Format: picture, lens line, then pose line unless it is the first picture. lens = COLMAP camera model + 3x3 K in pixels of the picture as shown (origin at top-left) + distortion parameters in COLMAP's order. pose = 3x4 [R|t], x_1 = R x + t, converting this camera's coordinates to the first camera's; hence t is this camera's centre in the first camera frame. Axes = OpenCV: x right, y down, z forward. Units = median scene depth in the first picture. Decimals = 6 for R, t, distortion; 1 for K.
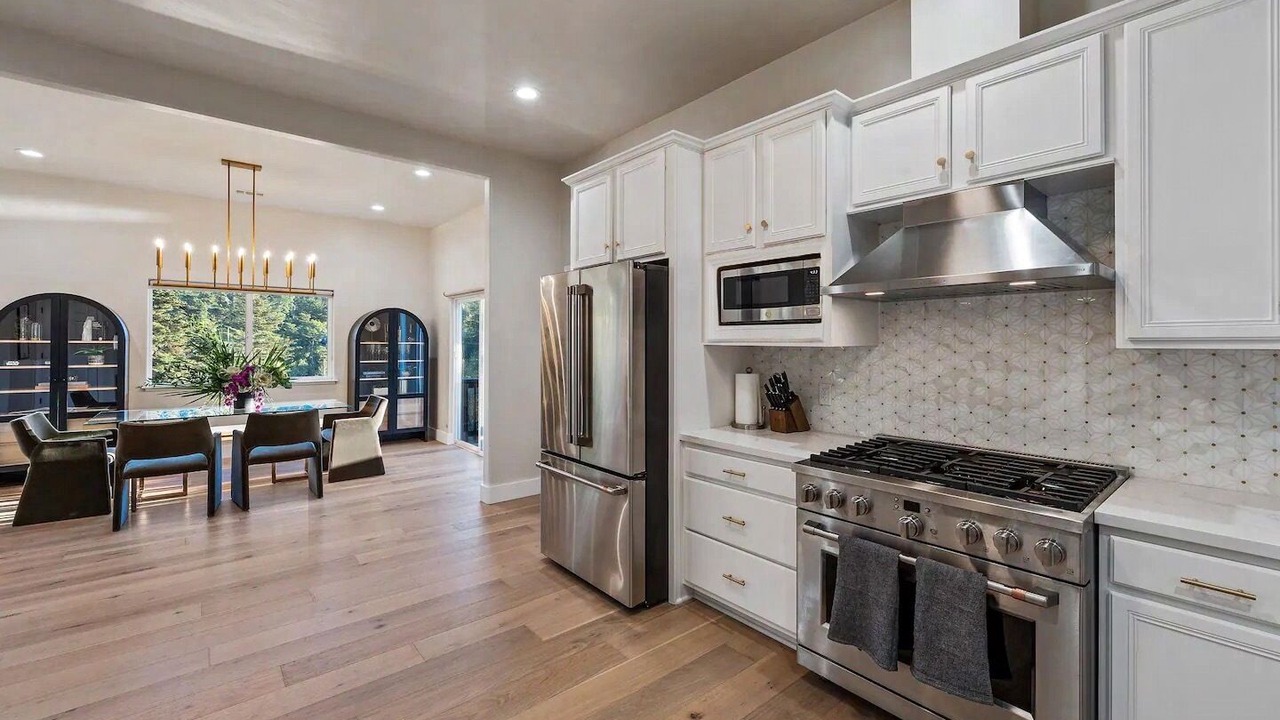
lens RADIAL K [[525.9, 0, 633.8], [0, 525.9, 339.2], [0, 0, 1]] dist [-0.002013, -0.000338]
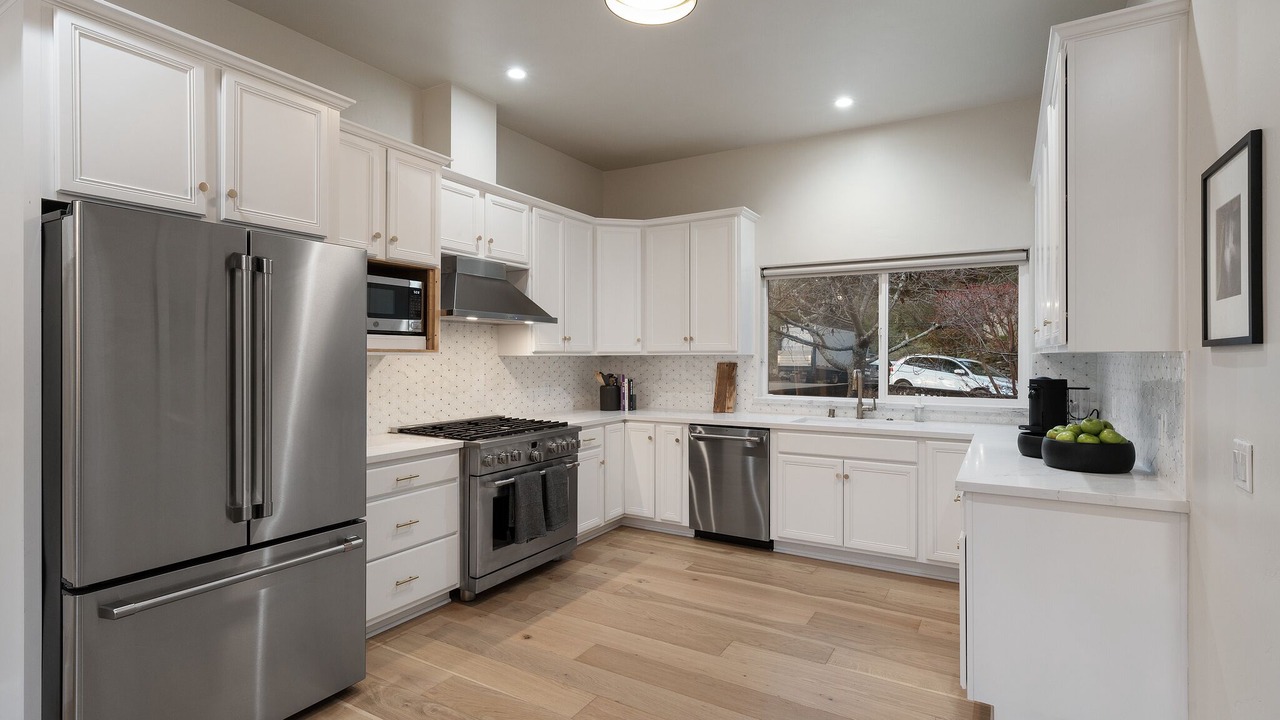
lens RADIAL K [[611.1, 0, 636.8], [0, 611.1, 357.5], [0, 0, 1]] dist [-0.002212, -0.000381]
pose [[-0.333312, -0.001020, 0.942816, -1.141902], [-0.003042, 0.999995, 0.000006, 0.018176], [-0.942812, -0.002866, -0.333313, 1.018961]]
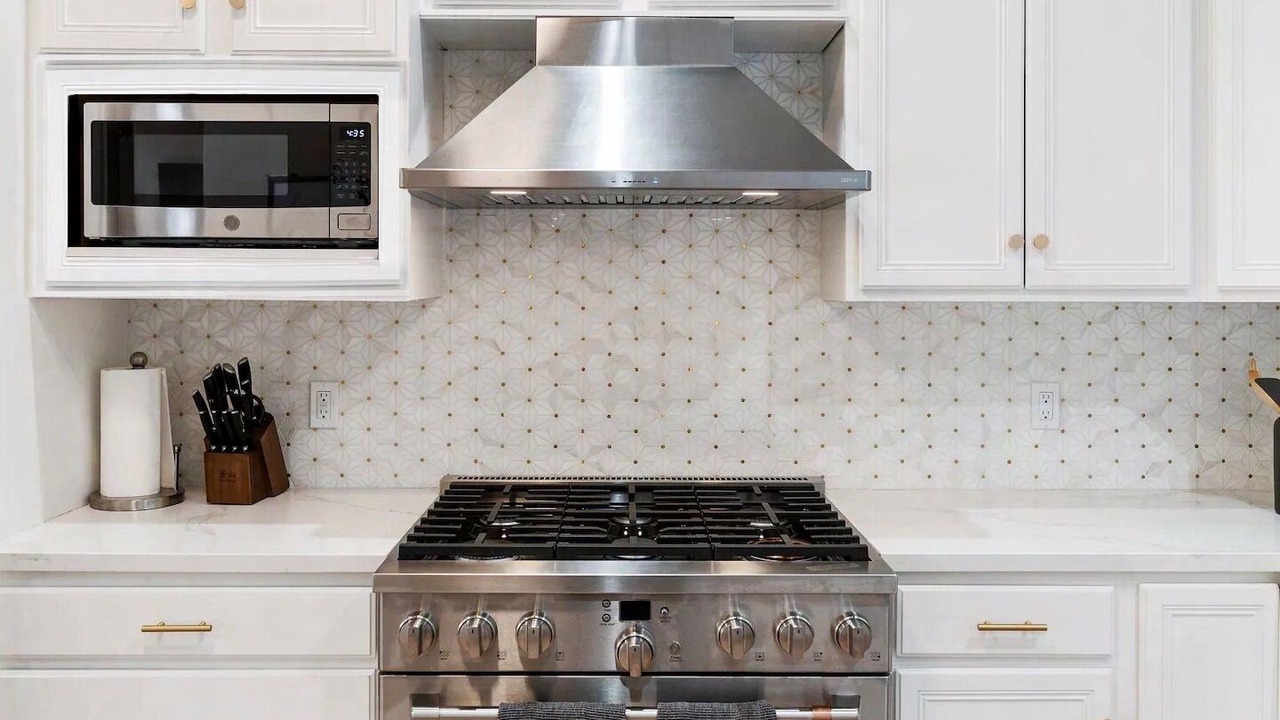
lens RADIAL K [[1072.4, 0, 655.7], [0, 1072.4, 268.7], [0, 0, 1]] dist [-0.011289, 0.010759]
pose [[0.639900, 0.015526, 0.768301, -0.195775], [-0.006131, 0.999867, -0.015099, -0.000271], [-0.768434, 0.004951, 0.639910, 0.225606]]
